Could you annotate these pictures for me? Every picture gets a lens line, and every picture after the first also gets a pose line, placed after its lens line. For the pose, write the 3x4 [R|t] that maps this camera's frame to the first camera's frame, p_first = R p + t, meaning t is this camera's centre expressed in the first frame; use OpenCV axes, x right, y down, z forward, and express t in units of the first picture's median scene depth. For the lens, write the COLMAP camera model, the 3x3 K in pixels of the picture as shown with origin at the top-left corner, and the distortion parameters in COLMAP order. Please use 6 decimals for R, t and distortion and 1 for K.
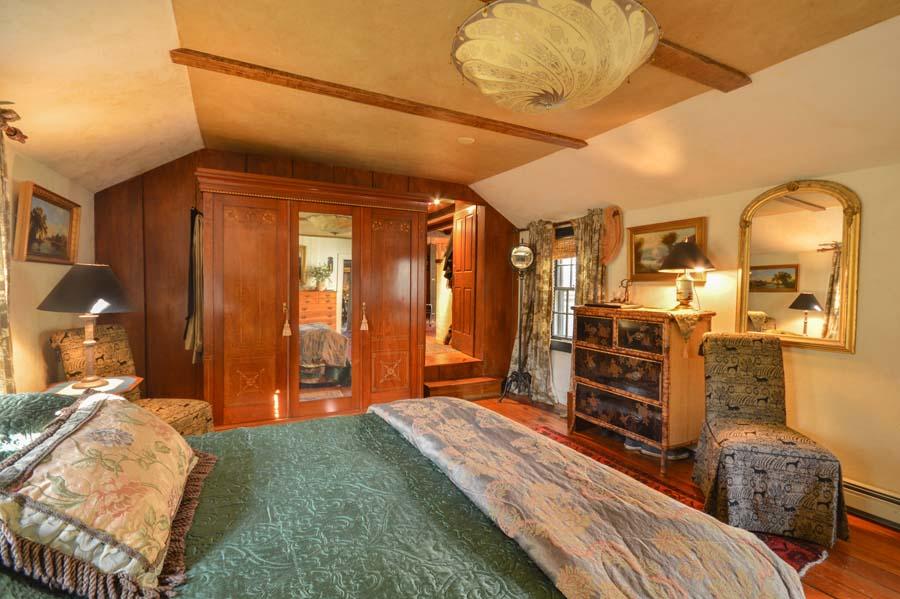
lens RADIAL K [[414.4, 0, 450.0], [0, 414.4, 299.5], [0, 0, 1]] dist [-0.003583, -0.000530]
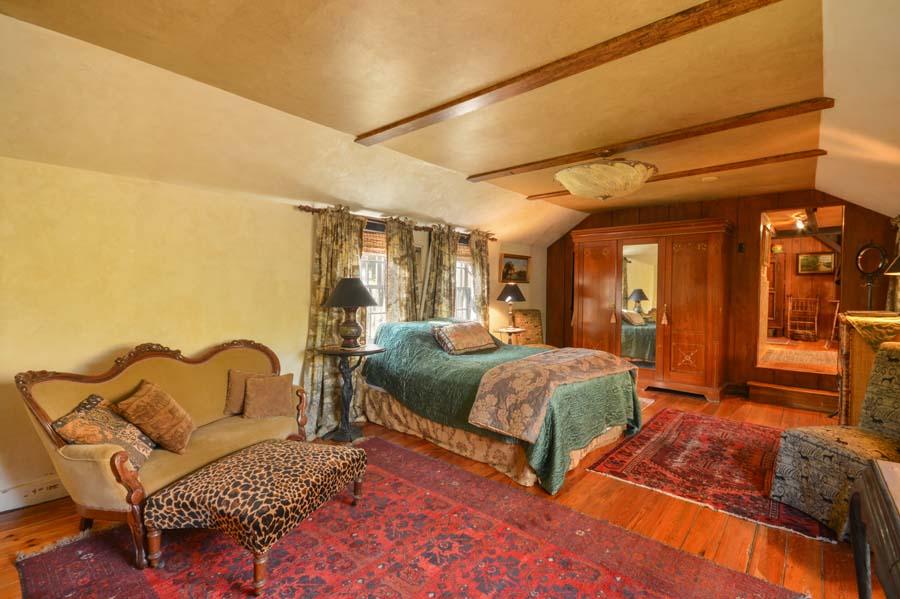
lens RADIAL K [[414.4, 0, 450.0], [0, 414.4, 299.5], [0, 0, 1]] dist [-0.003583, -0.000530]
pose [[0.356894, 0.016228, -0.934004, 1.059201], [-0.037502, 0.999292, 0.003033, 0.018200], [0.933392, 0.033944, 0.357250, -0.219706]]
